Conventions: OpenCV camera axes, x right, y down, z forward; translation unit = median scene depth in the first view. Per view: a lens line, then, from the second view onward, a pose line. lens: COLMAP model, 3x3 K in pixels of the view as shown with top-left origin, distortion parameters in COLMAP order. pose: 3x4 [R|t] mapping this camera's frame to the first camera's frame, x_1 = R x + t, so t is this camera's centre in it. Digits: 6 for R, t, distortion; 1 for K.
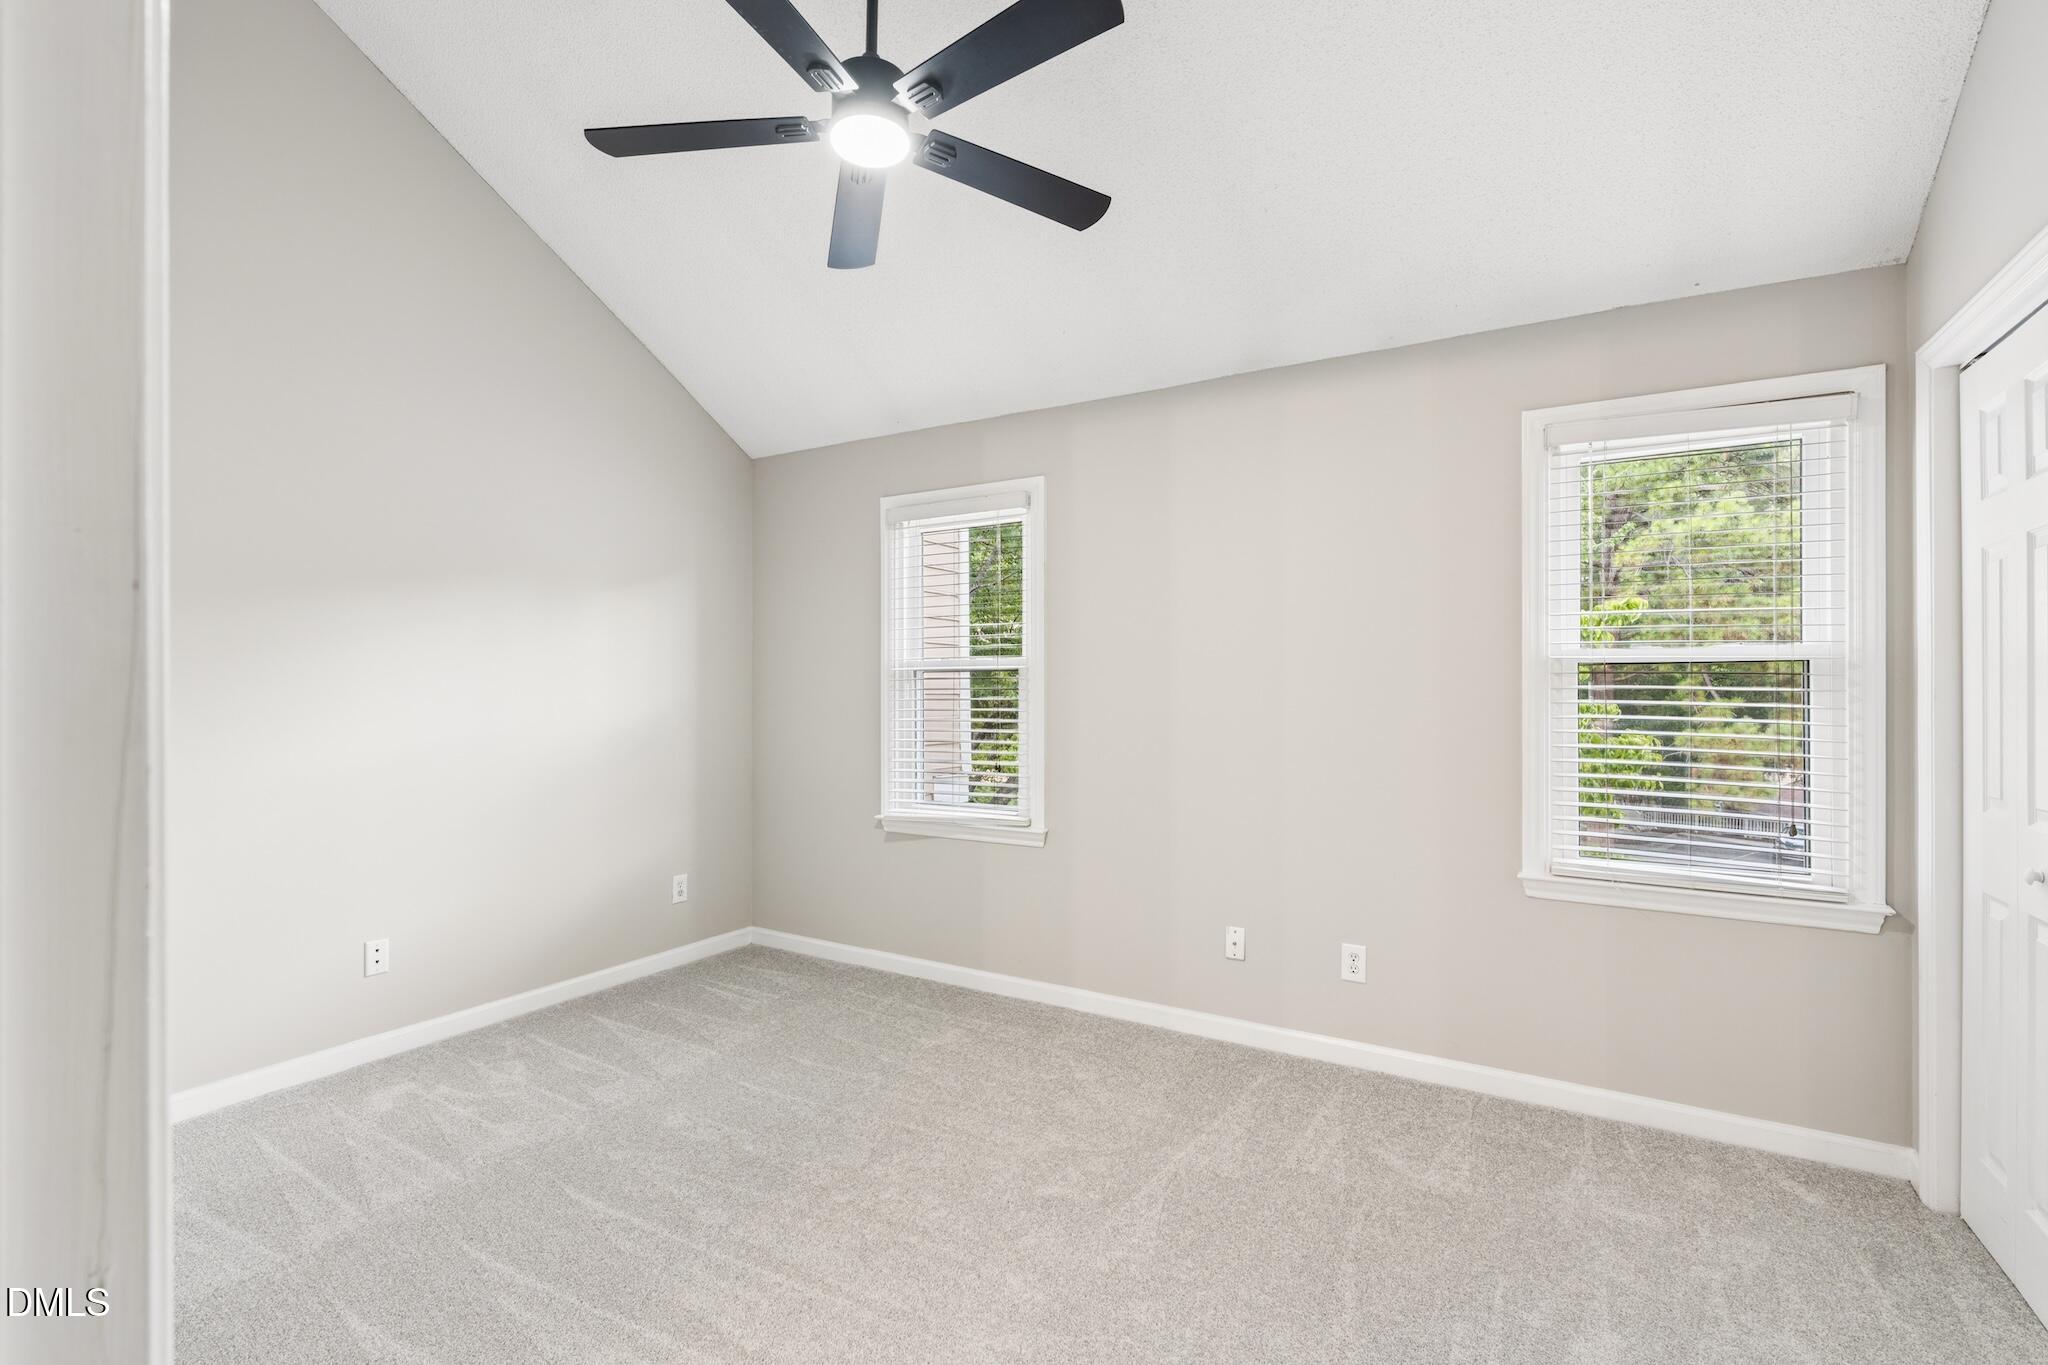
lens RADIAL K [[917.9, 0, 1024.0], [0, 917.9, 682.5], [0, 0, 1]] dist [0.000770, 0.001276]
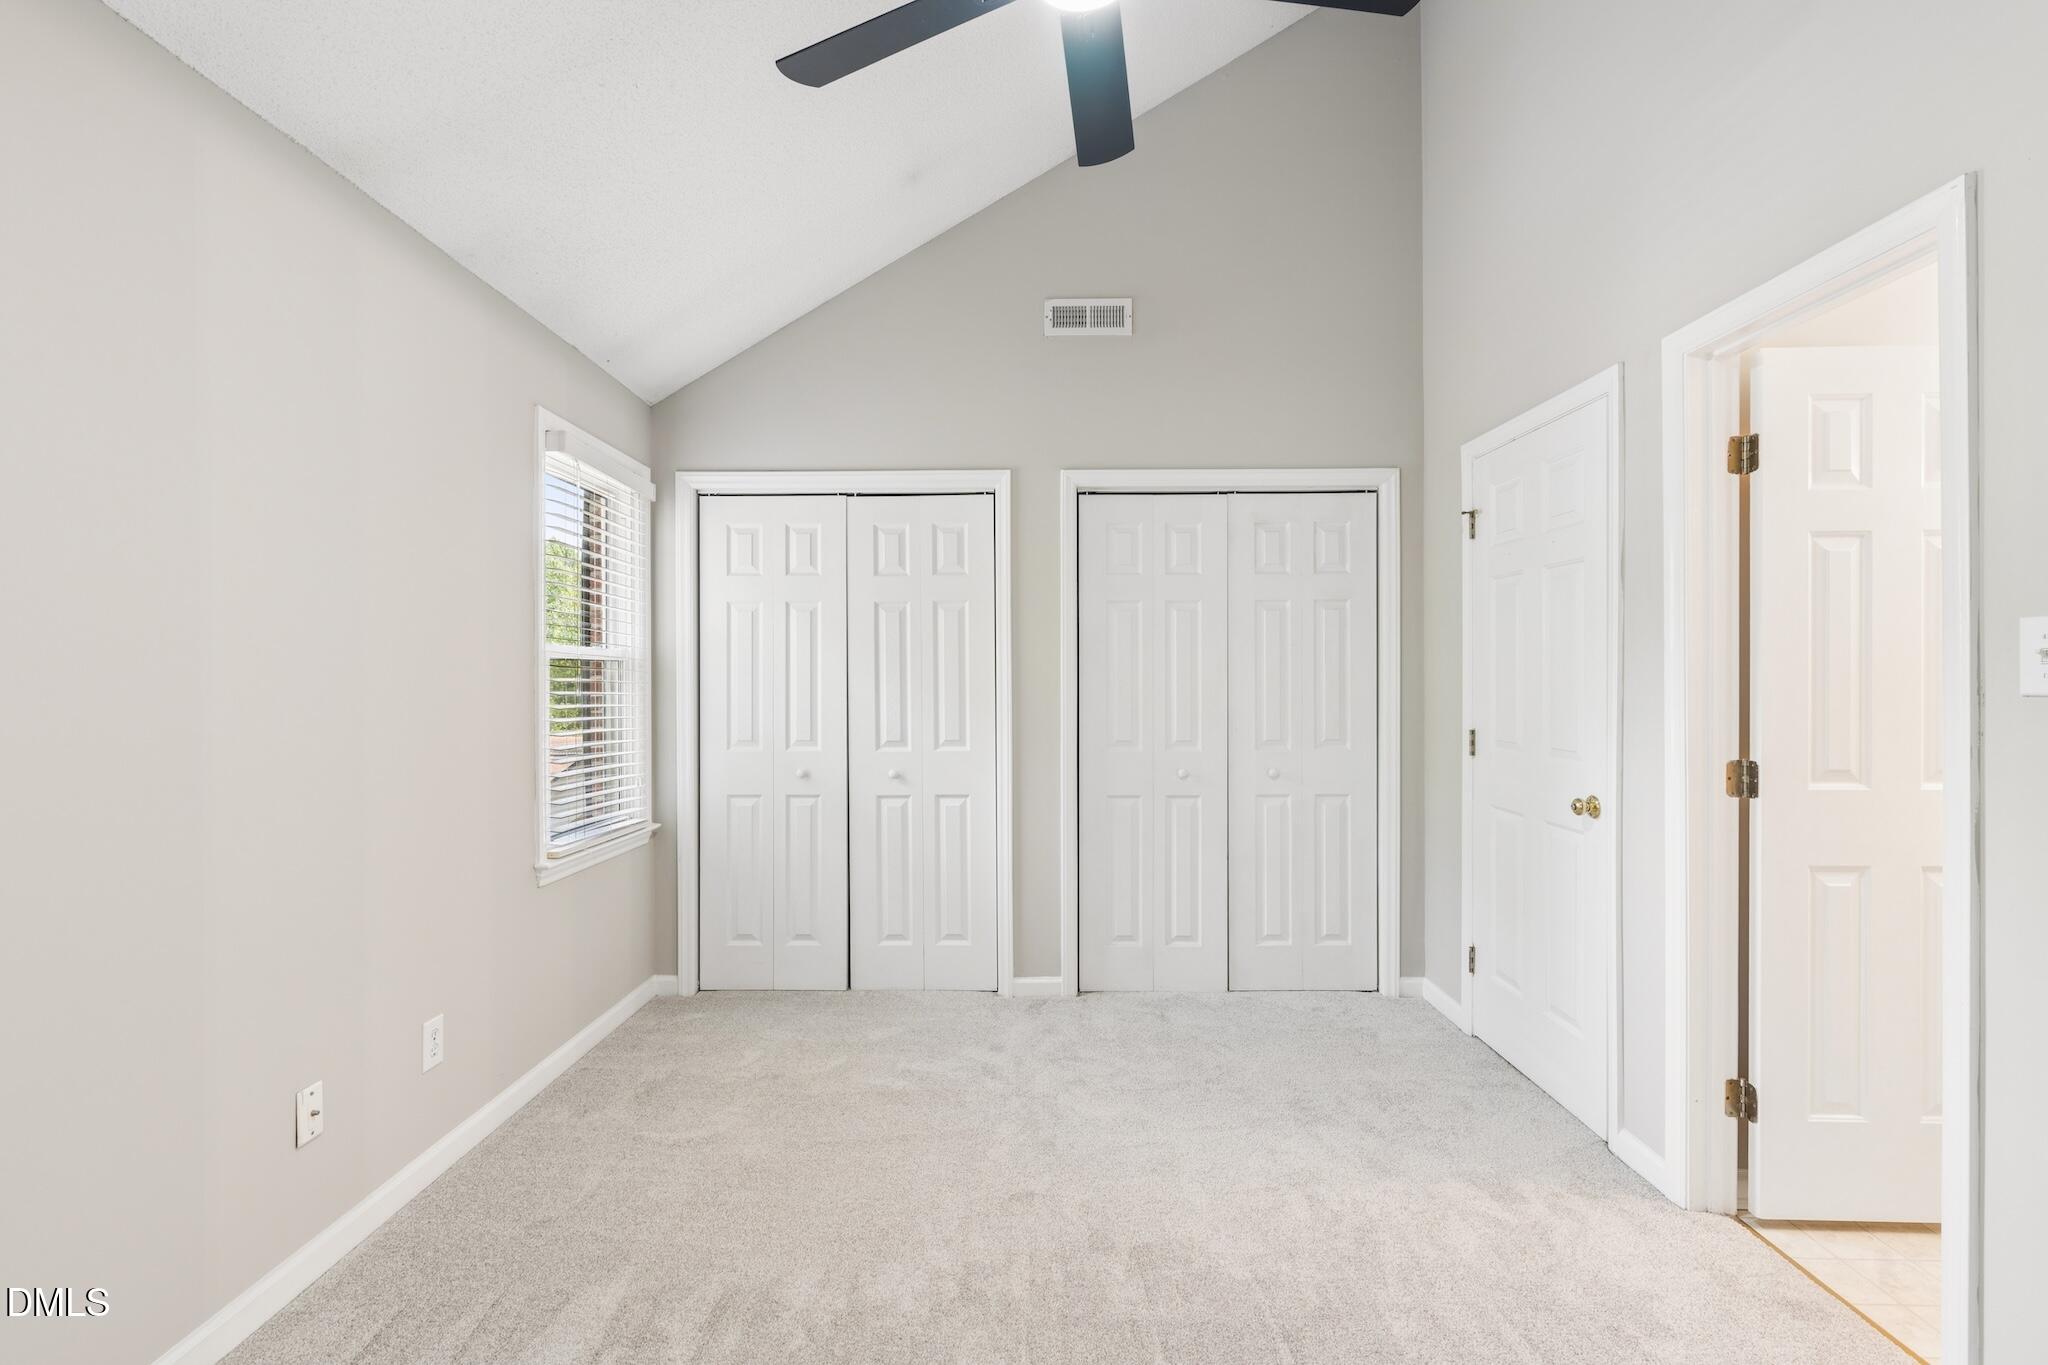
lens RADIAL K [[922.0, 0, 1018.7], [0, 922.0, 683.7], [0, 0, 1]] dist [-0.002665, 0.003233]
pose [[-0.500917, 0.001420, 0.865494, -0.533308], [-0.003572, 0.999987, -0.003709, 0.010453], [-0.865488, -0.004950, -0.500905, 0.951458]]
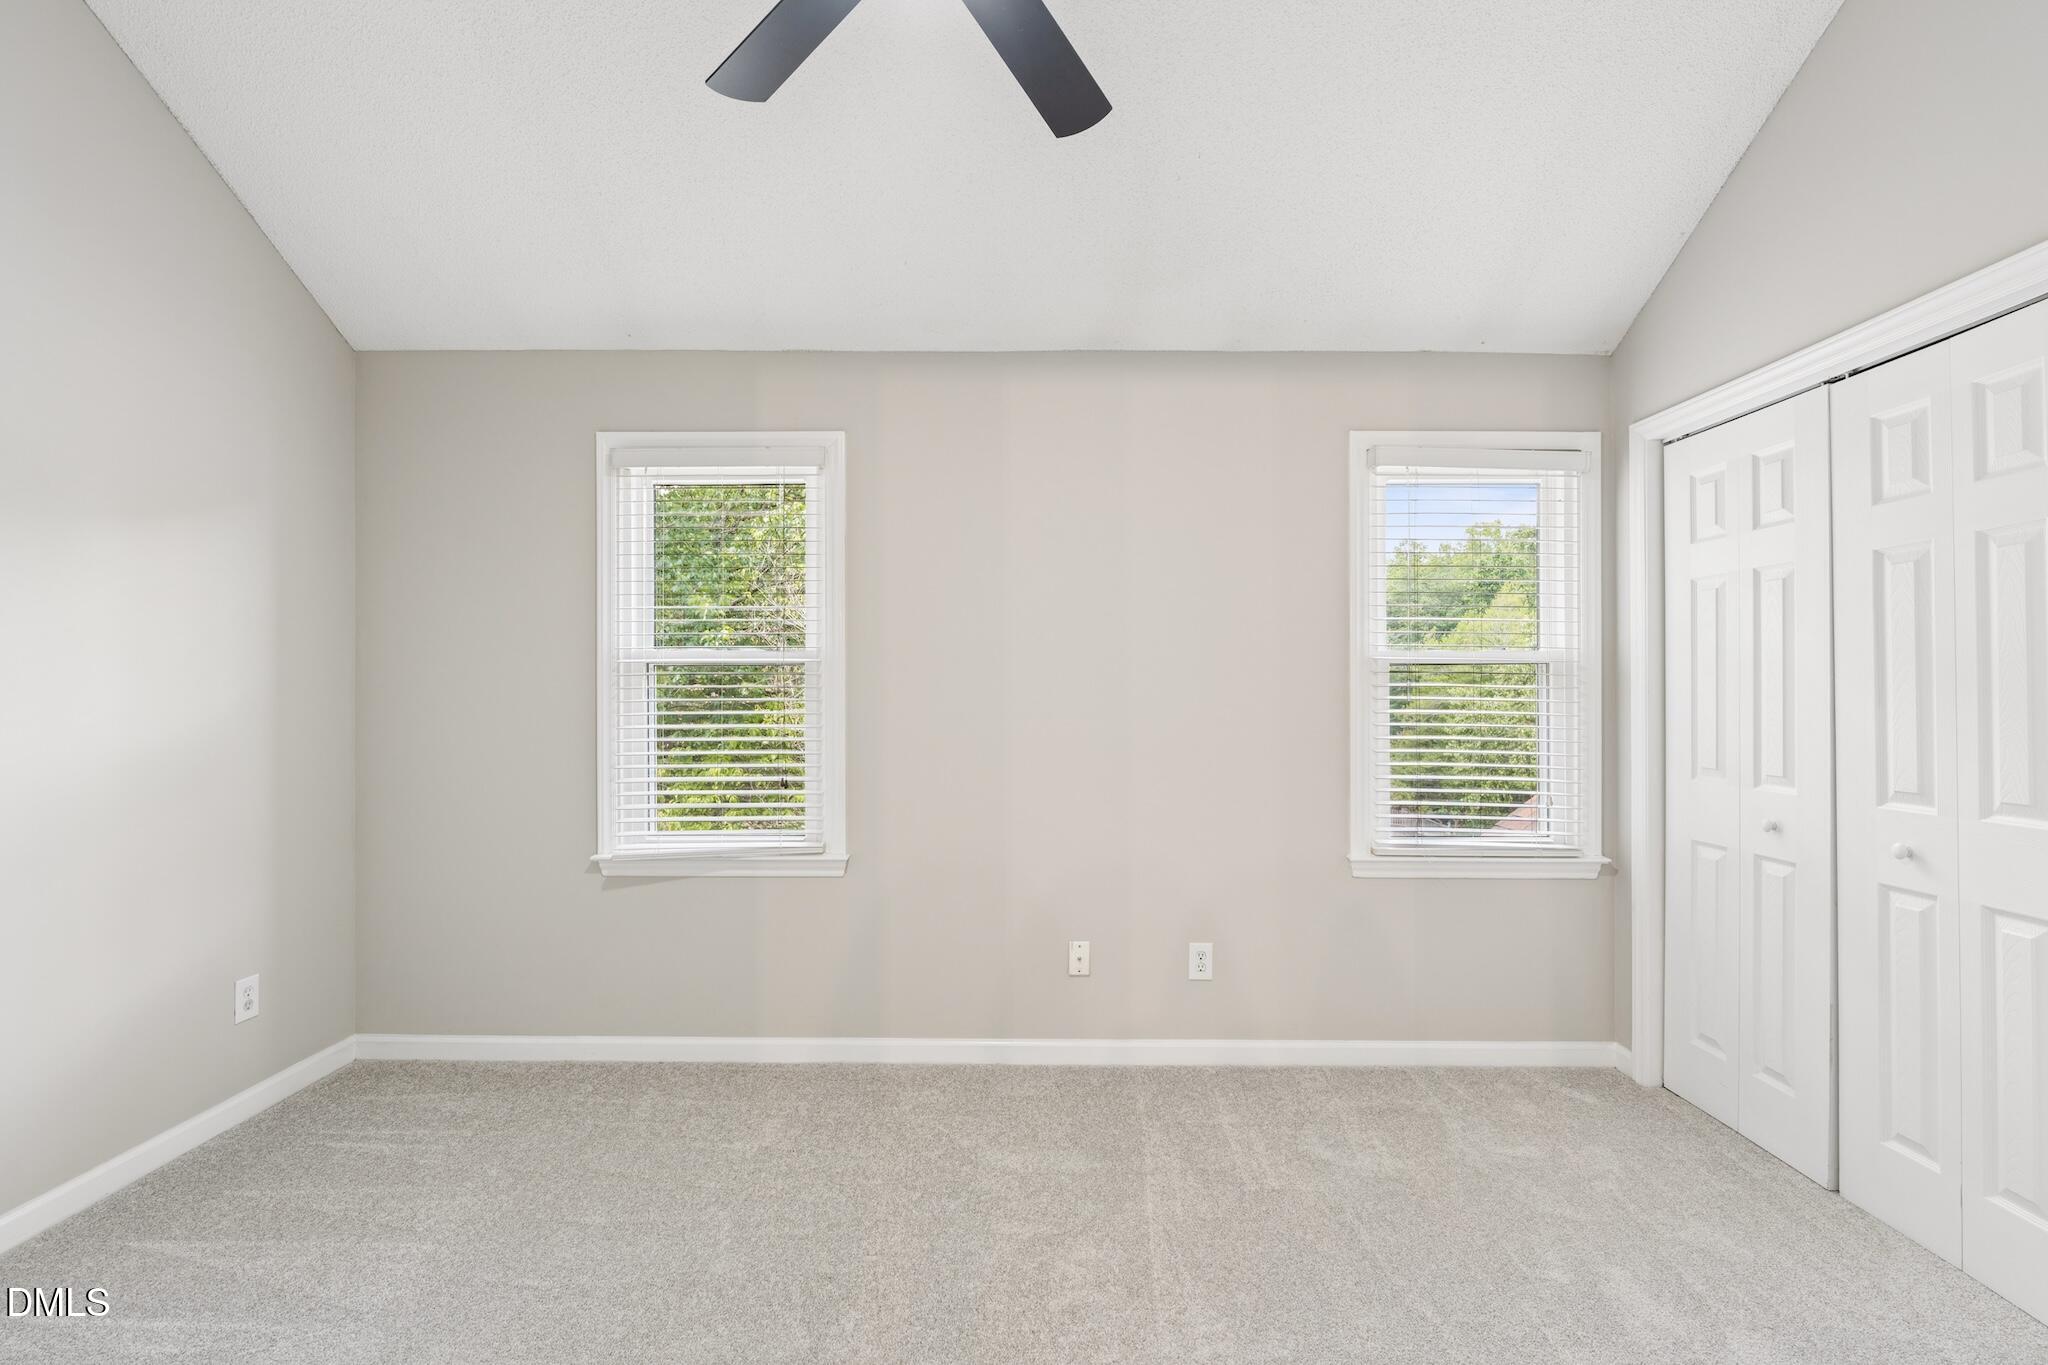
lens RADIAL K [[922.0, 0, 1018.7], [0, 922.0, 683.7], [0, 0, 1]] dist [-0.002665, 0.003233]
pose [[0.864419, 0.001674, 0.502770, -0.311733], [-0.002843, 0.999995, 0.001560, 0.002823], [-0.502765, -0.002778, 0.864419, 0.231443]]
